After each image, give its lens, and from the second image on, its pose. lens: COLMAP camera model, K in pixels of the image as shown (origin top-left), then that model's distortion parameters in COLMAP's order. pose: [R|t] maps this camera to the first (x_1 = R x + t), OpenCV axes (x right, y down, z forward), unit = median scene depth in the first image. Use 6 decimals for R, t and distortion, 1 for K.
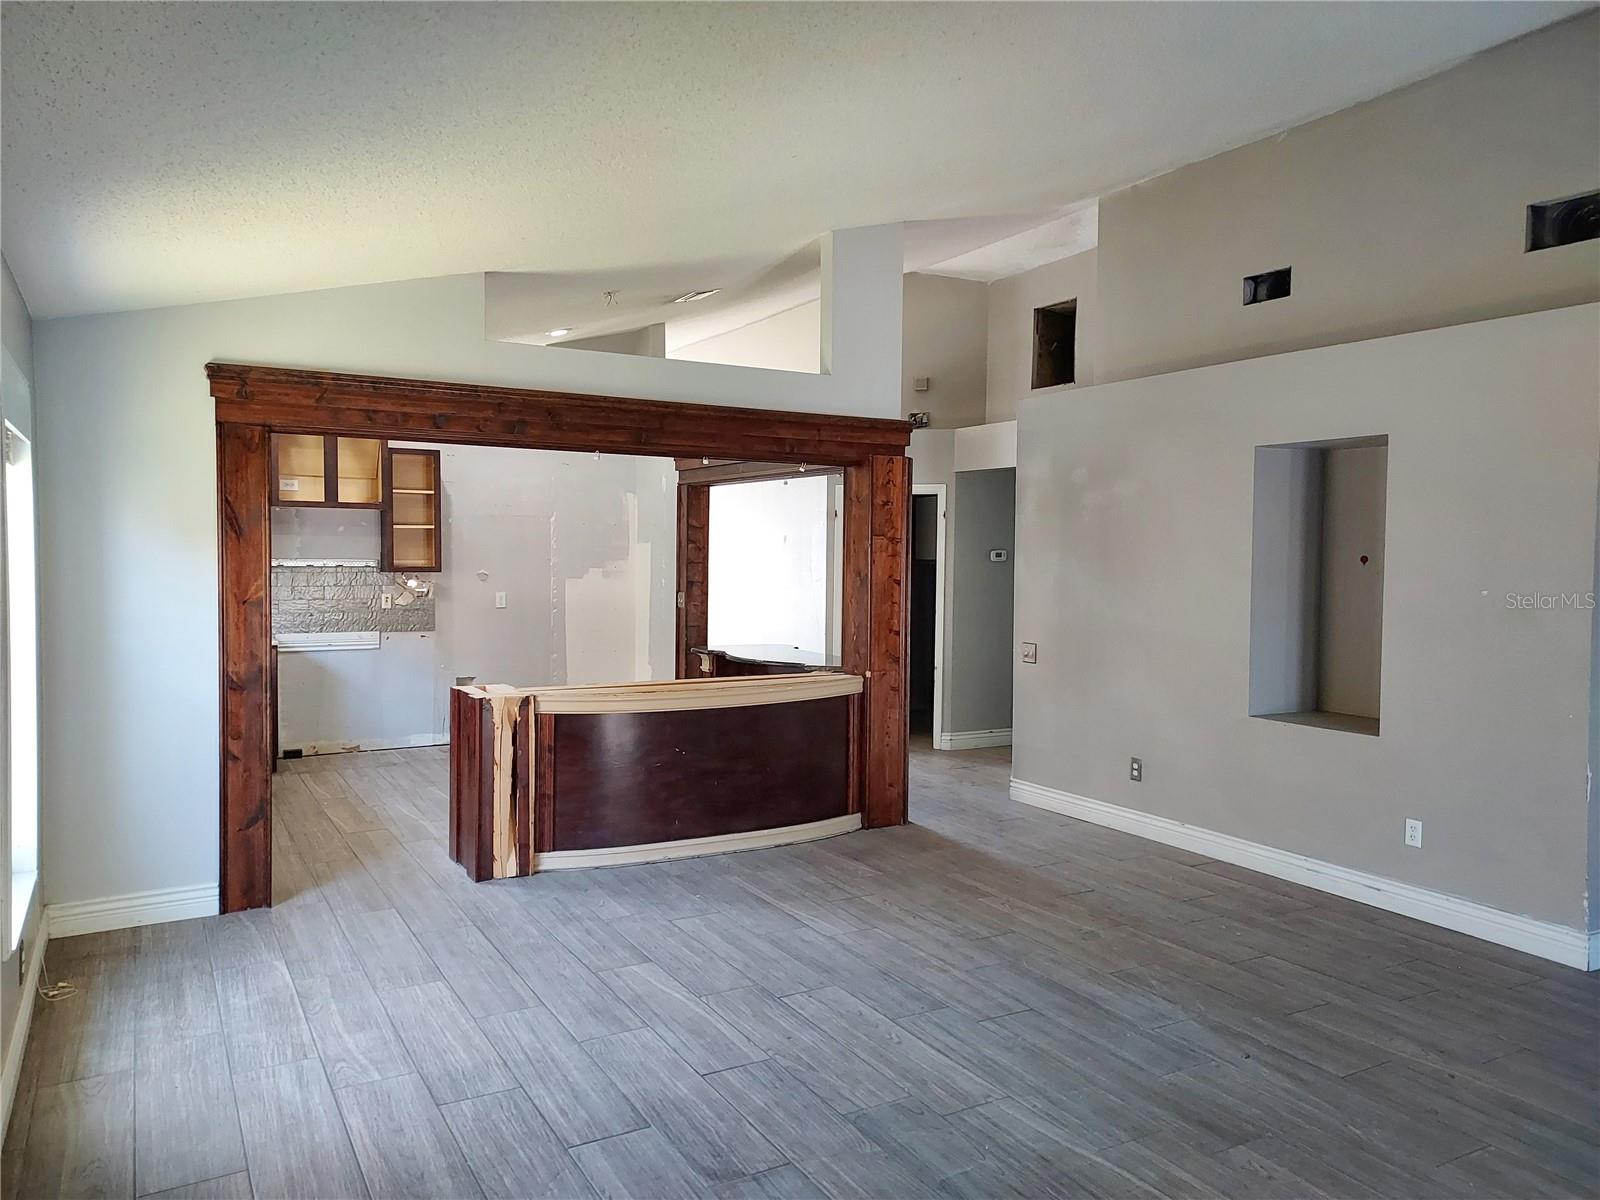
lens RADIAL K [[1151.6, 0, 813.7], [0, 1151.6, 599.0], [0, 0, 1]] dist [0.034722, -0.011854]
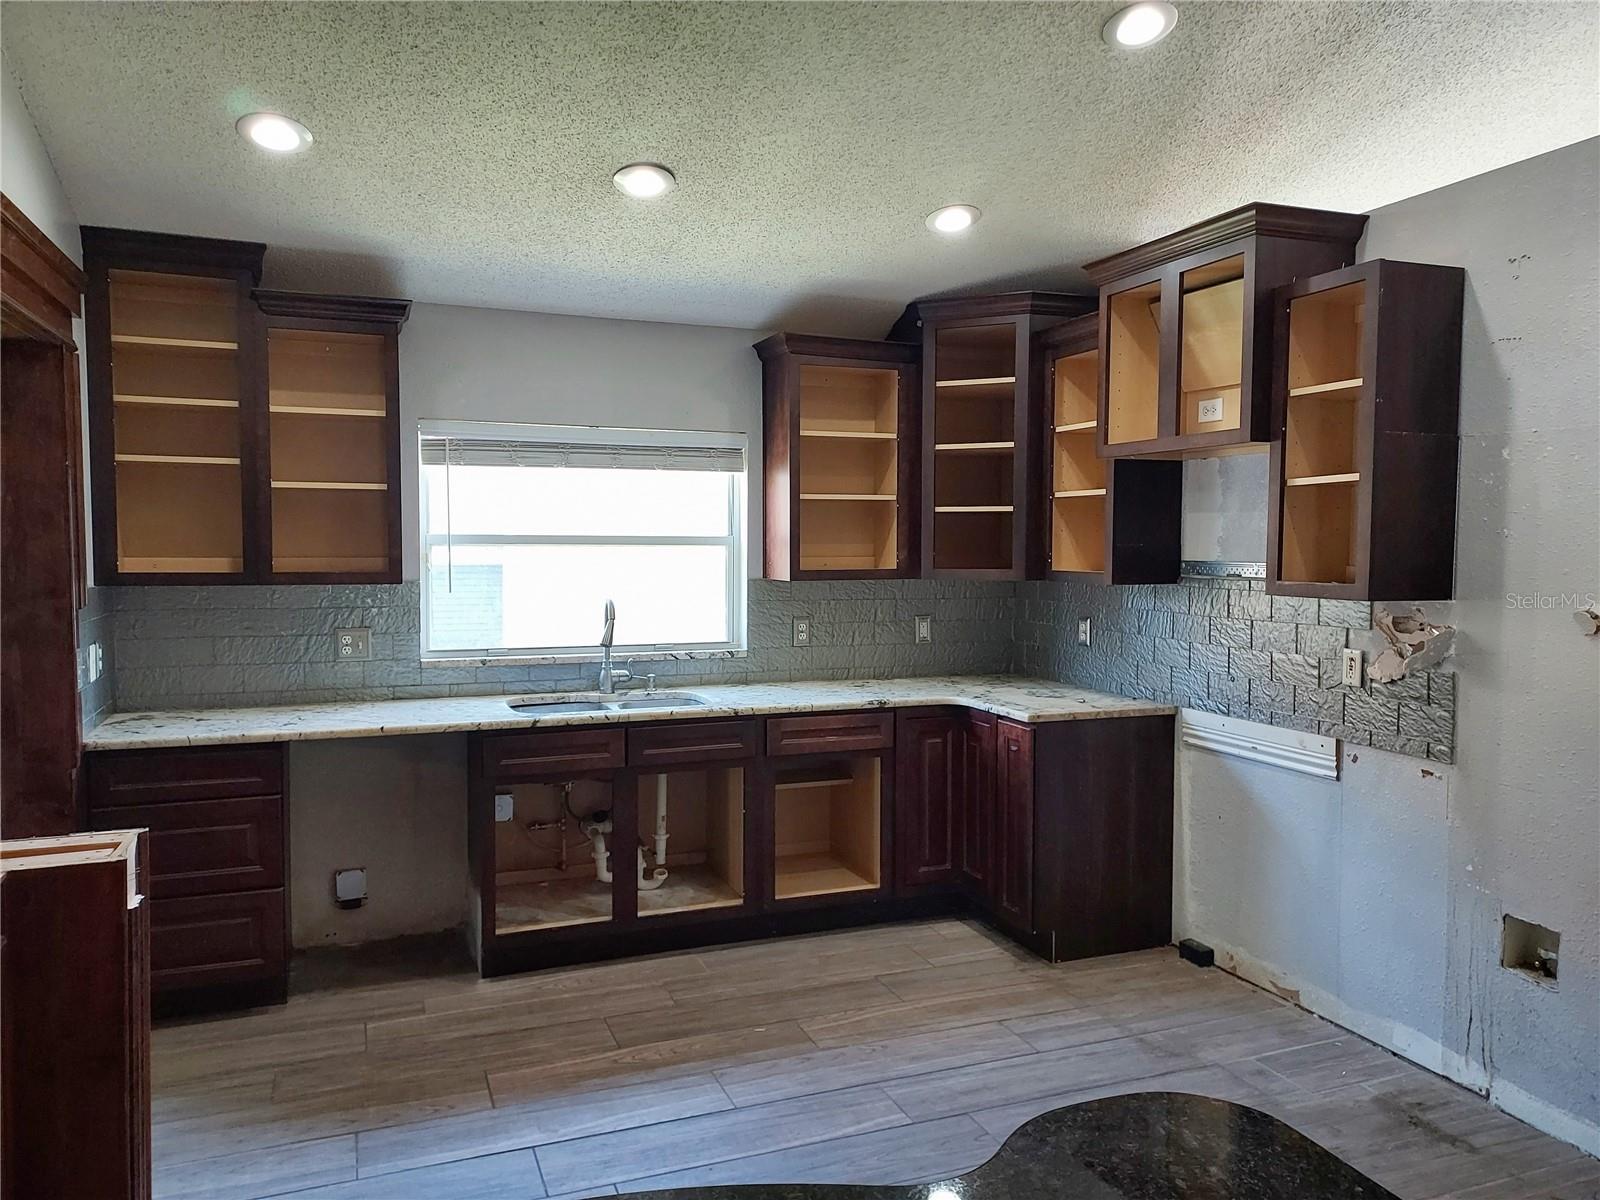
lens RADIAL K [[1151.6, 0, 788.7], [0, 1151.6, 605.2], [0, 0, 1]] dist [0.034722, -0.011854]
pose [[-0.157490, 0.042735, -0.986595, 0.097382], [-0.049035, 0.997492, 0.051035, -0.049391], [0.986302, 0.056415, -0.155000, 1.382078]]
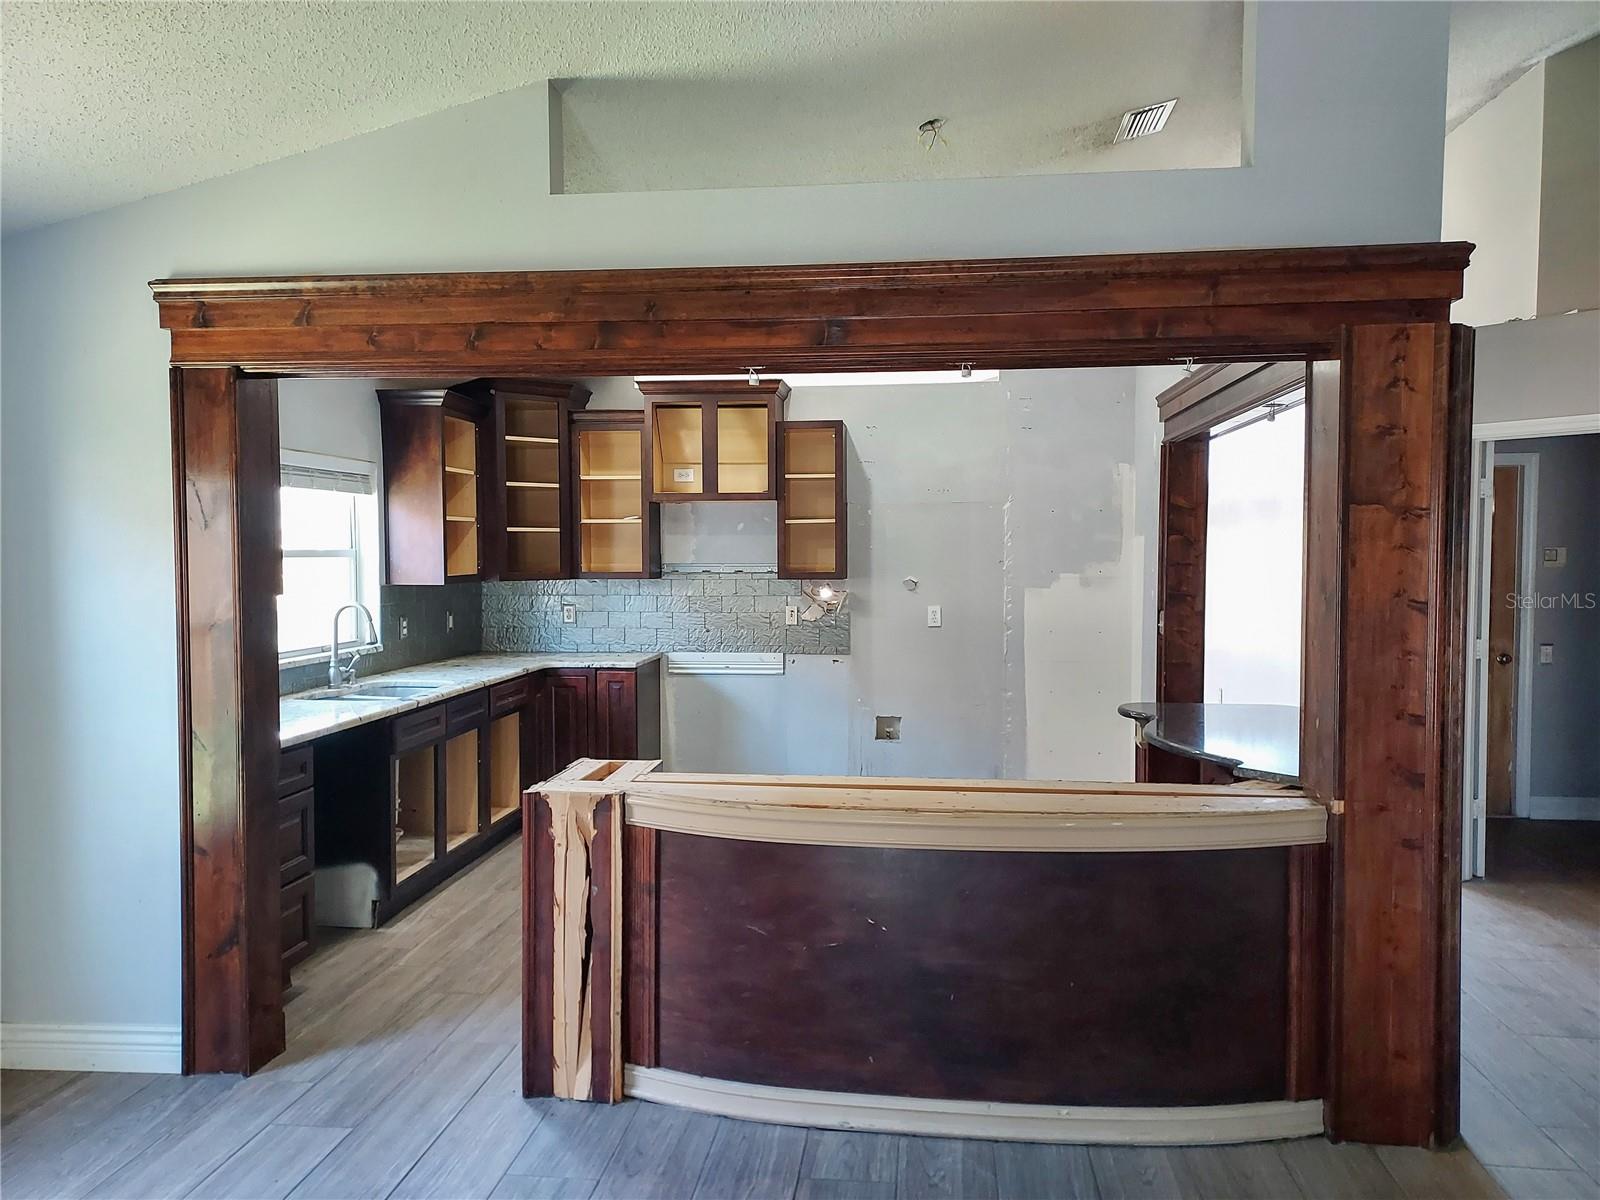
lens RADIAL K [[1151.6, 0, 805.6], [0, 1151.6, 601.0], [0, 0, 1]] dist [0.034722, -0.011854]
pose [[0.802687, 0.013627, -0.596245, 0.177884], [-0.014581, 0.999889, 0.003223, -0.017219], [0.596222, 0.006106, 0.802796, 0.587156]]
